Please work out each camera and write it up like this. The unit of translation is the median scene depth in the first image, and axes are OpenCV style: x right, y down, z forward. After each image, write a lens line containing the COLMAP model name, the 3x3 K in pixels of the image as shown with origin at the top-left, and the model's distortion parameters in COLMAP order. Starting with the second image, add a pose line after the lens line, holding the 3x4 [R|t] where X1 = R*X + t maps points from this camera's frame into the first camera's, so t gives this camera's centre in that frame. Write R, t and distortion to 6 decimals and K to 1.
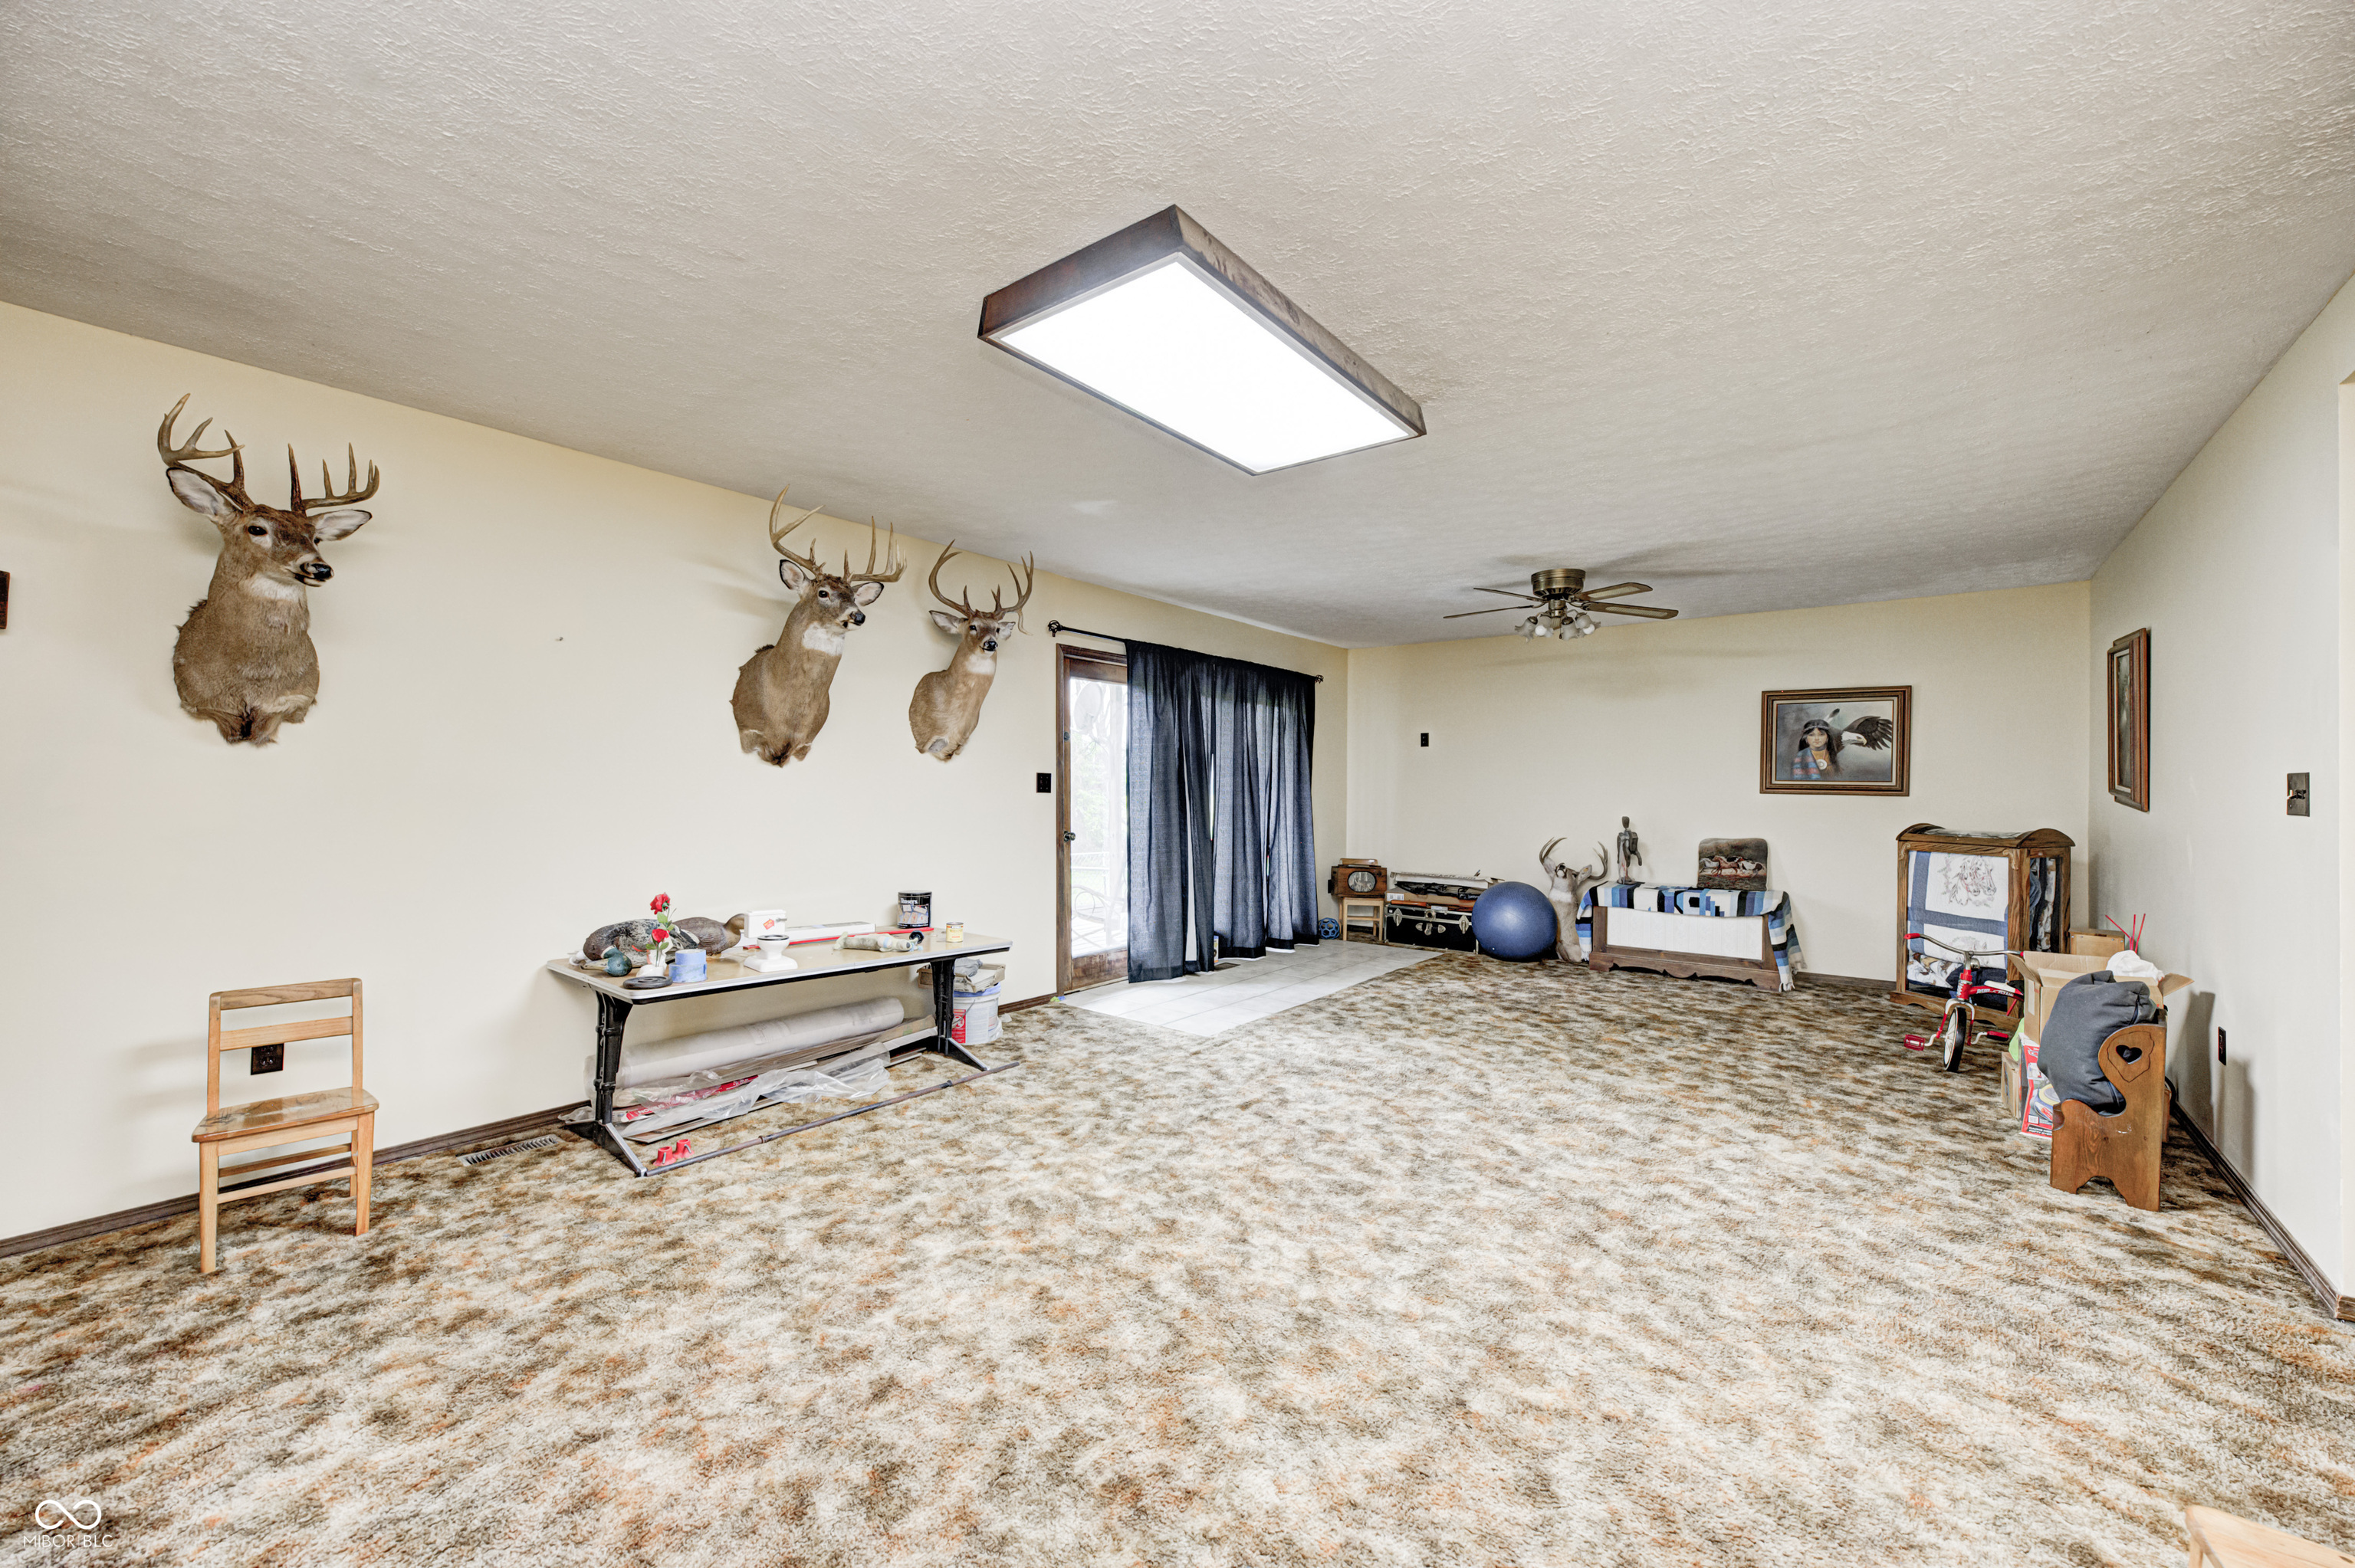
lens RADIAL K [[922.8, 0, 1182.7], [0, 922.8, 789.0], [0, 0, 1]] dist [-0.003310, 0.001806]
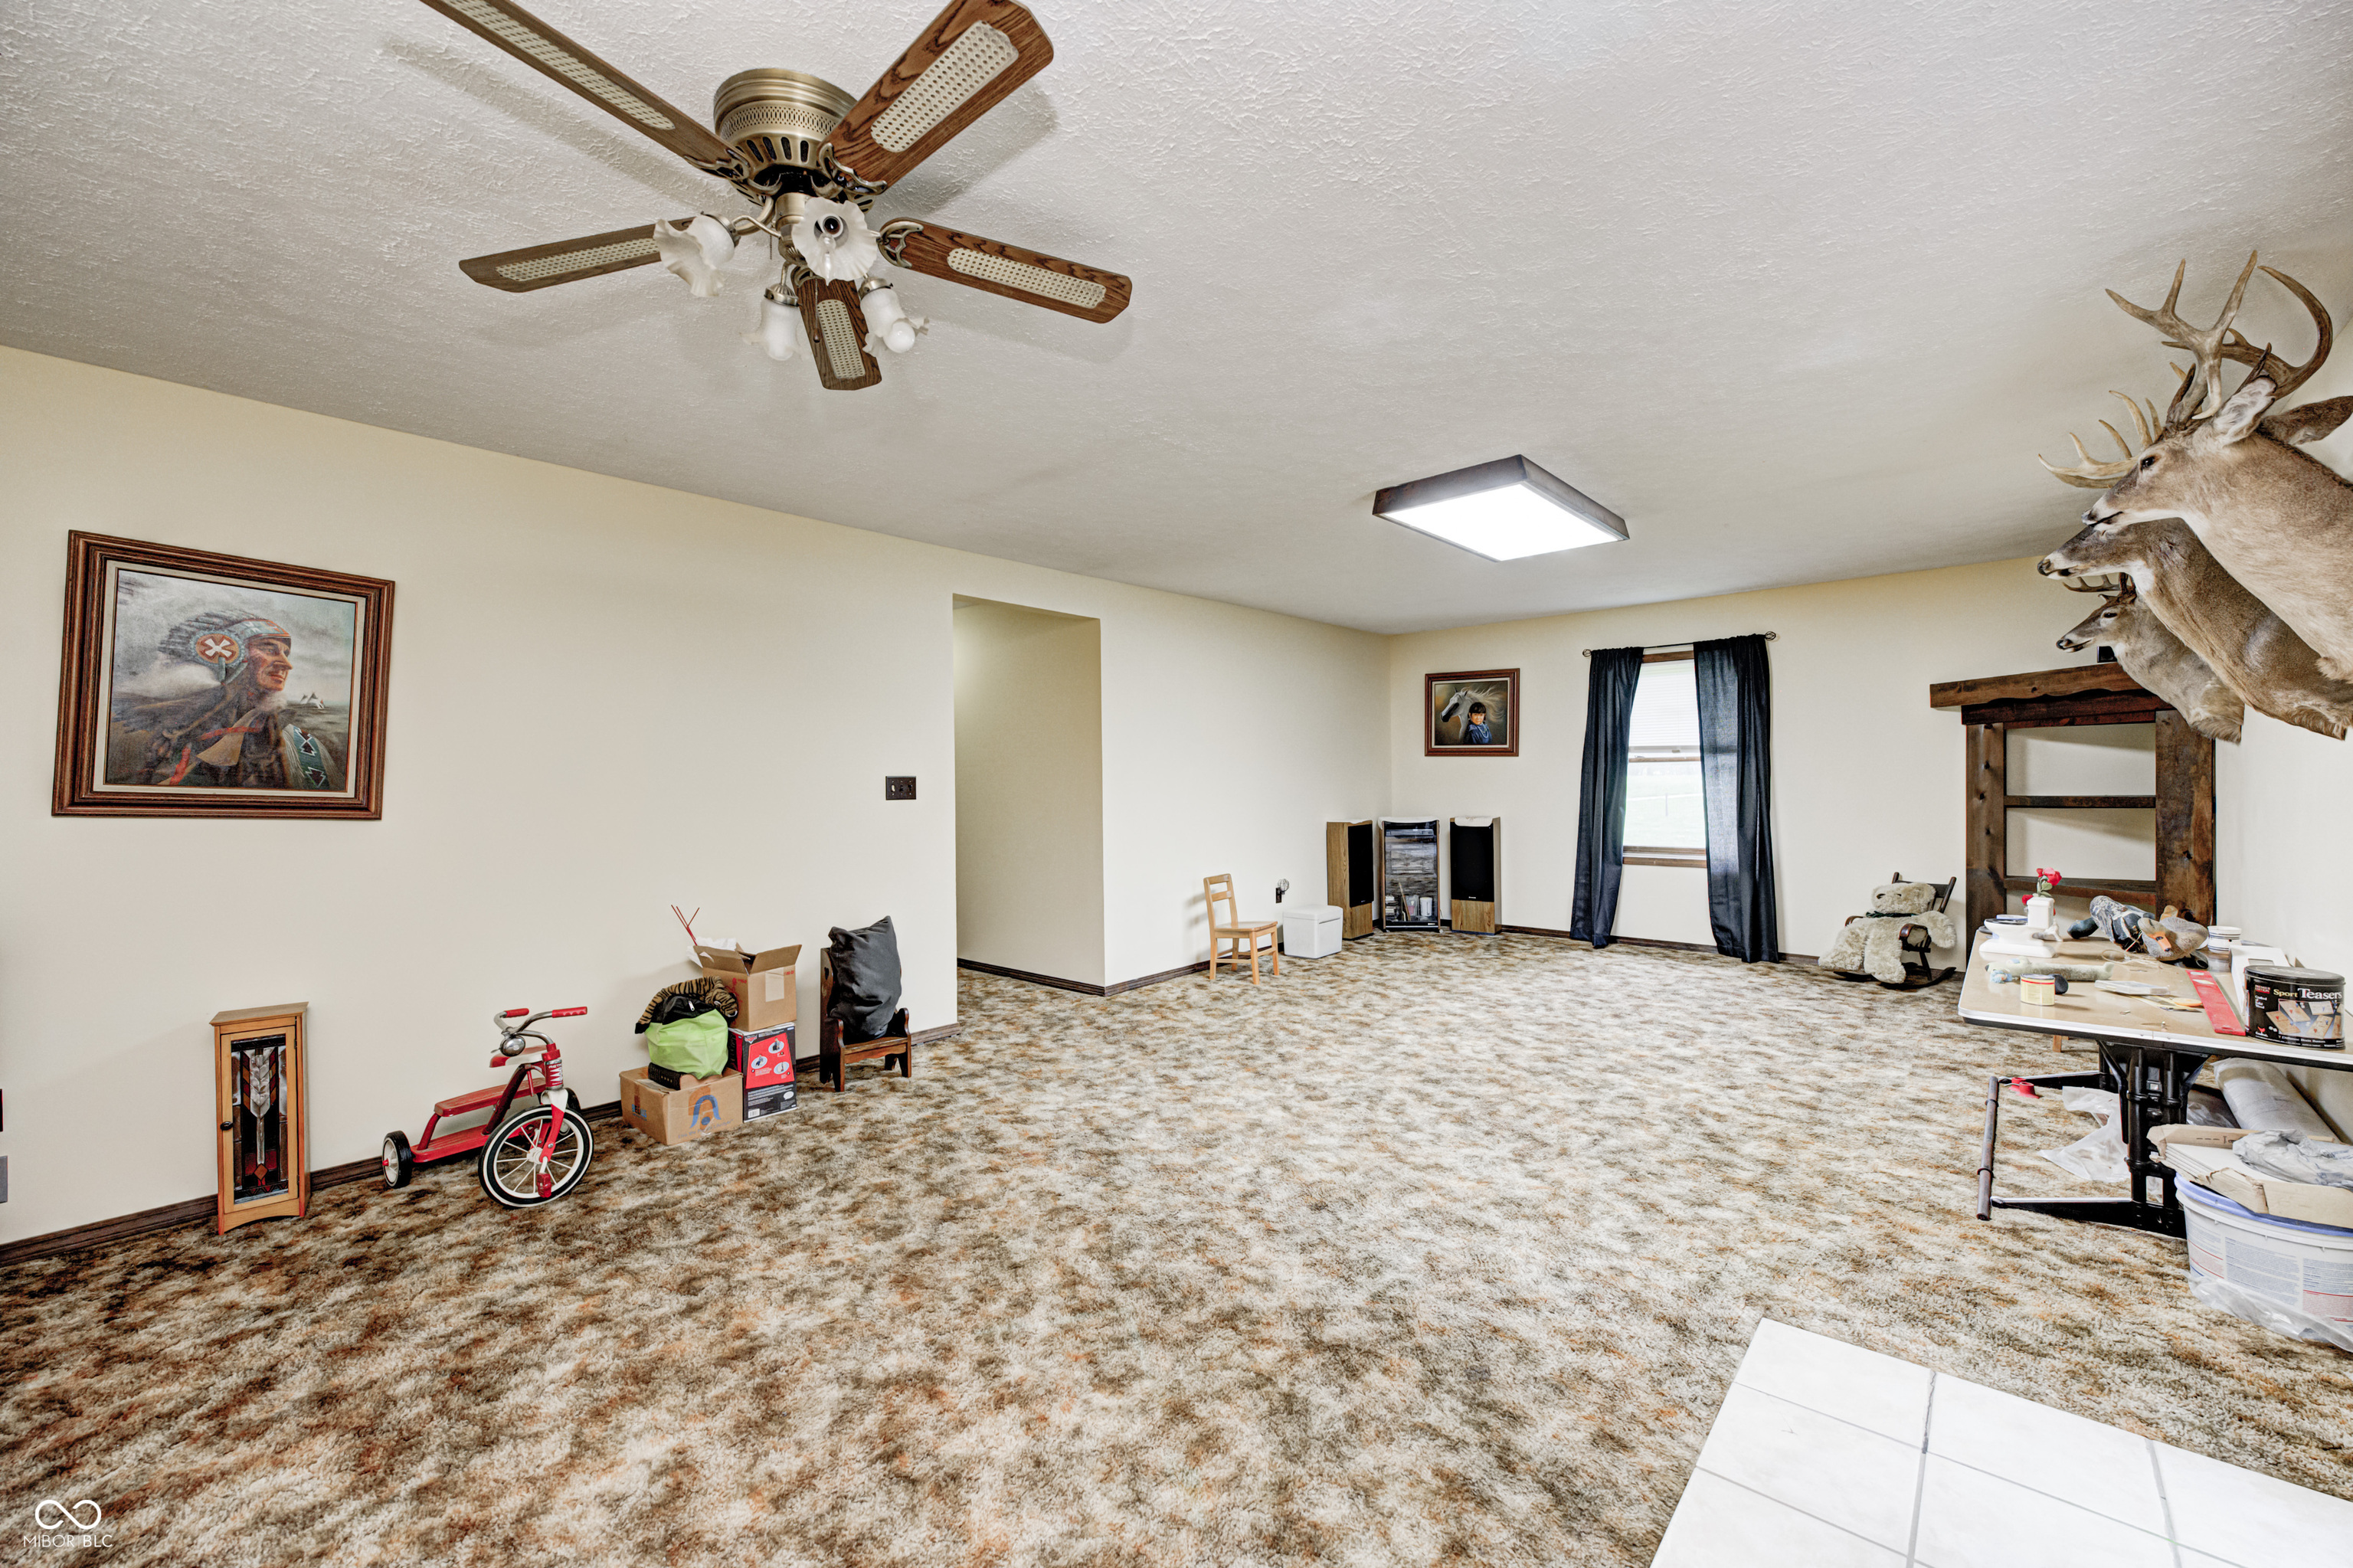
lens RADIAL K [[922.2, 0, 1181.7], [0, 922.2, 779.5], [0, 0, 1]] dist [-0.003310, 0.001806]
pose [[-0.997546, 0.008394, 0.069506, 0.346337], [0.008291, 0.999964, -0.001761, -0.001654], [-0.069518, -0.001180, -0.997580, 1.818911]]
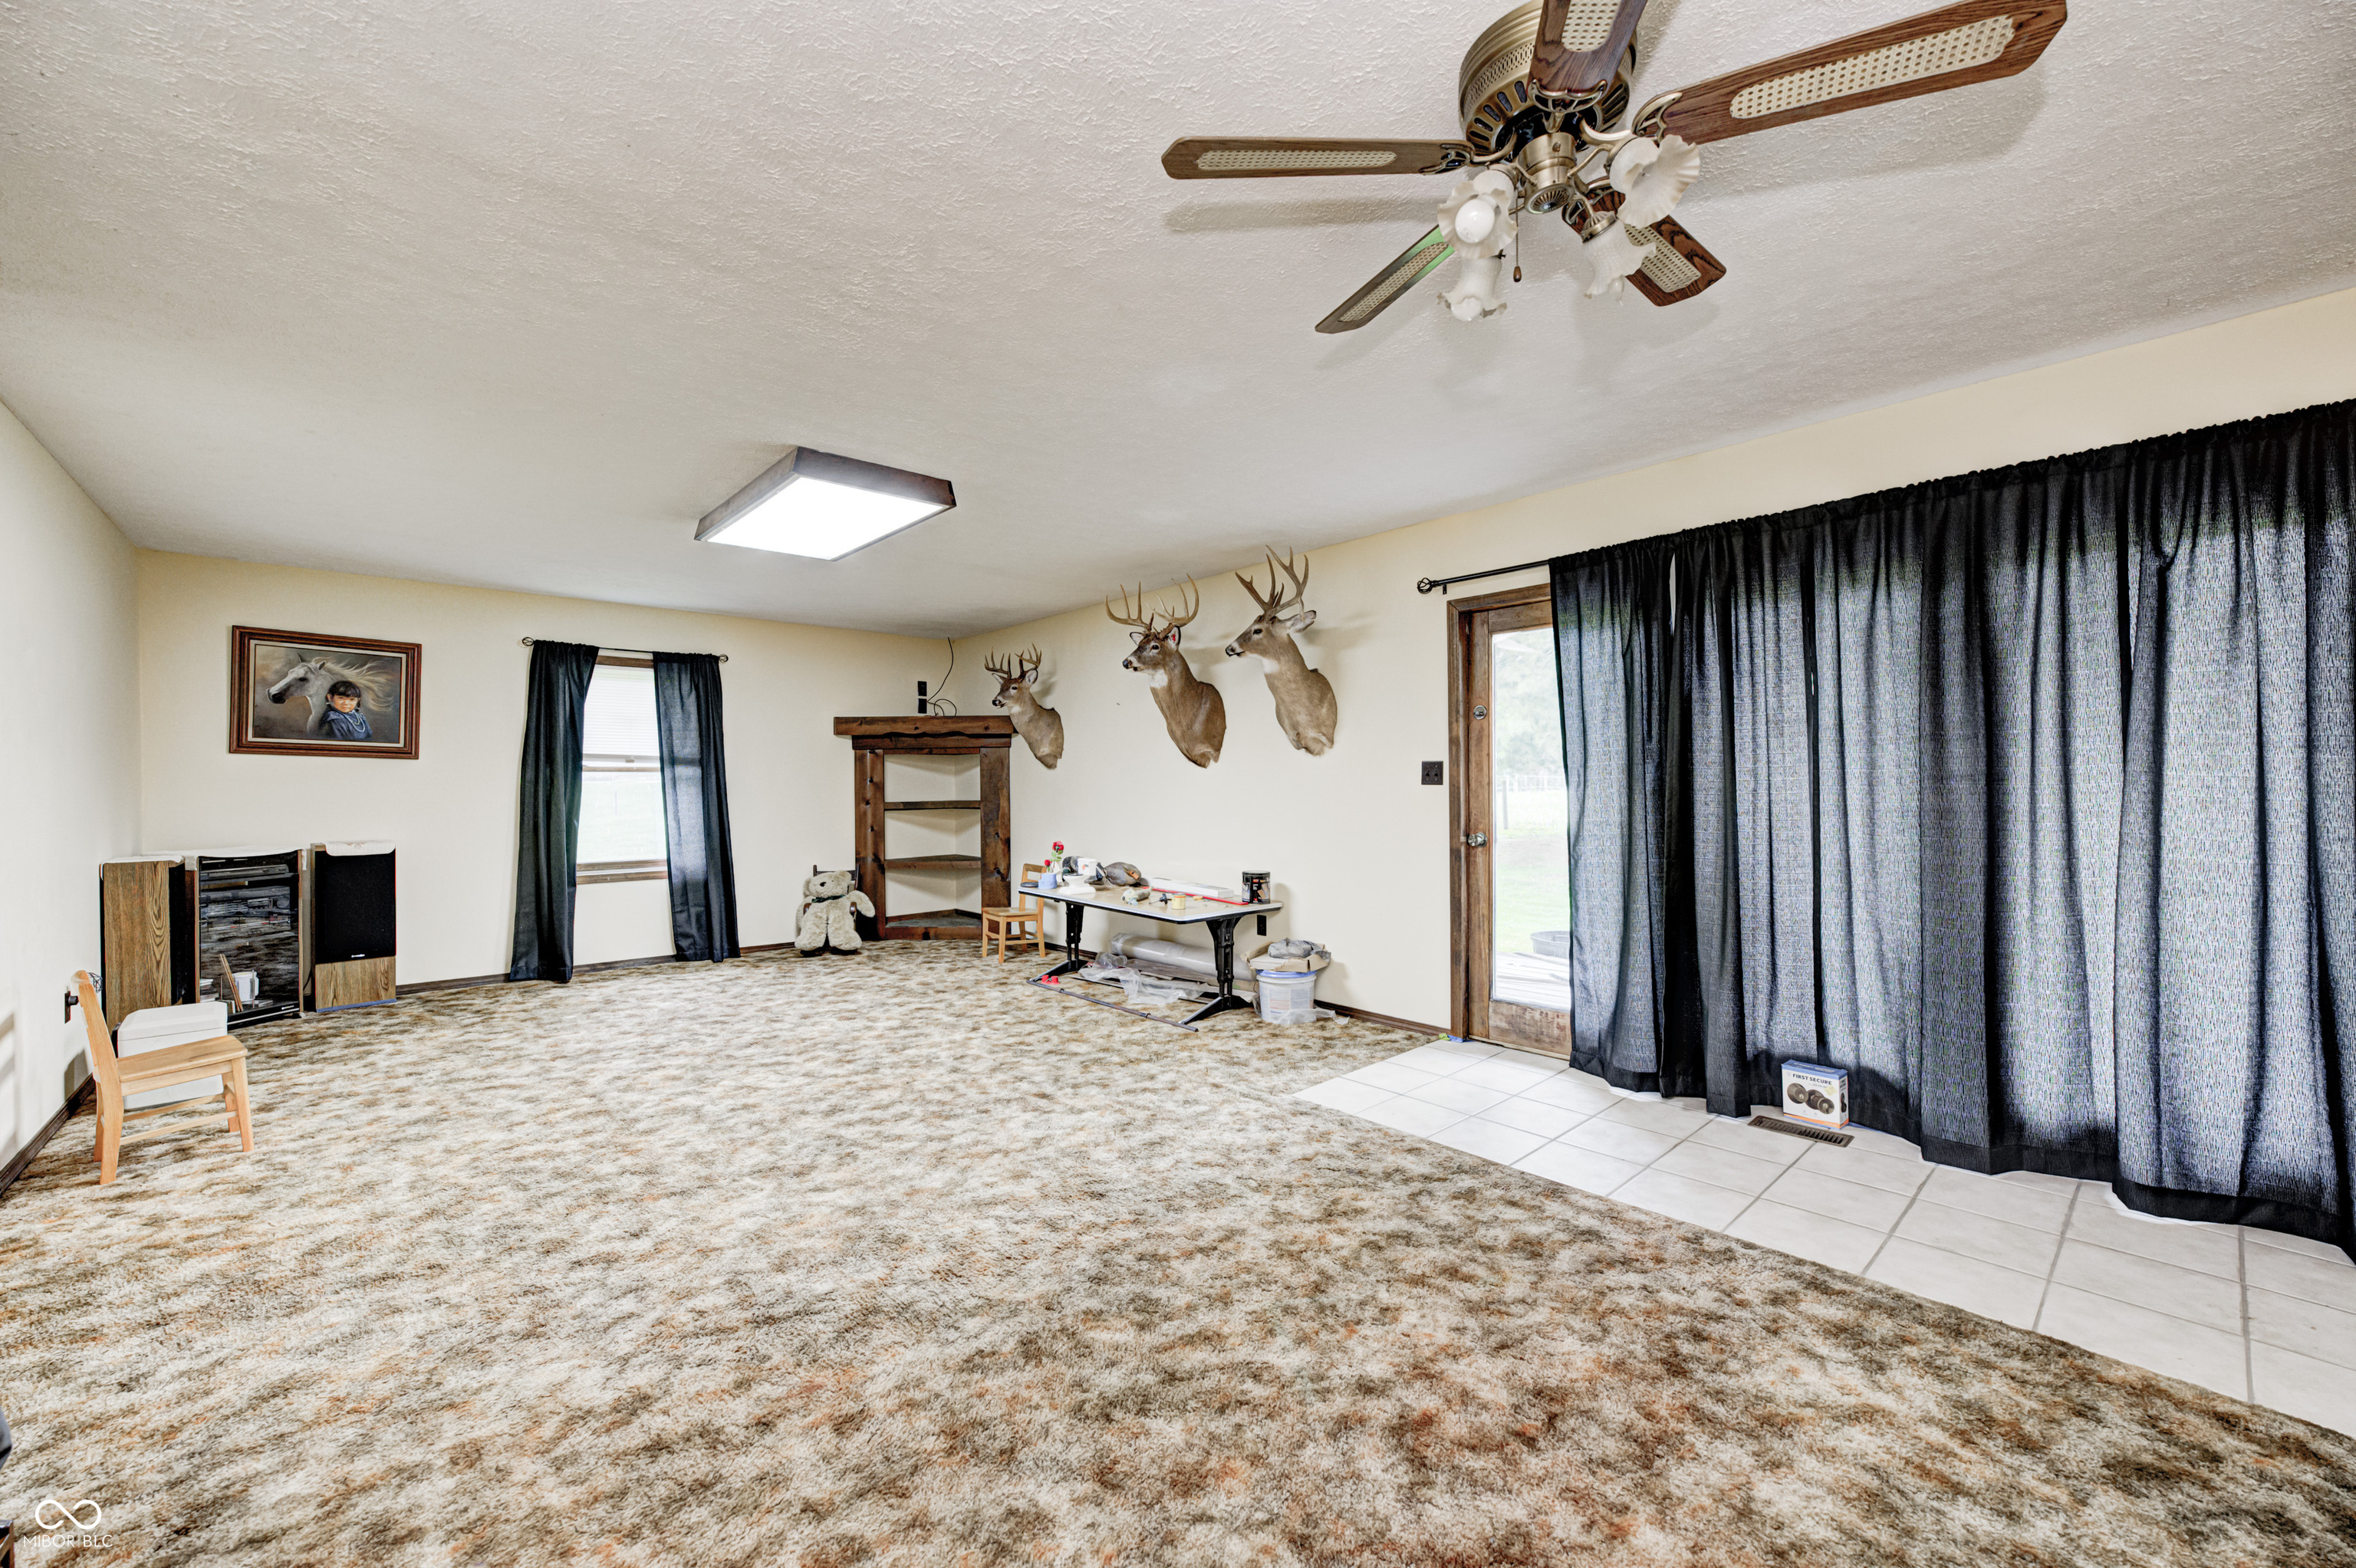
lens RADIAL K [[923.2, 0, 1171.3], [0, 923.2, 782.9], [0, 0, 1]] dist [-0.003310, 0.001806]
pose [[-0.180716, -0.005343, -0.983521, 1.007634], [0.007605, 0.999948, -0.006830, 0.008929], [0.983506, -0.008714, -0.180666, 1.285637]]
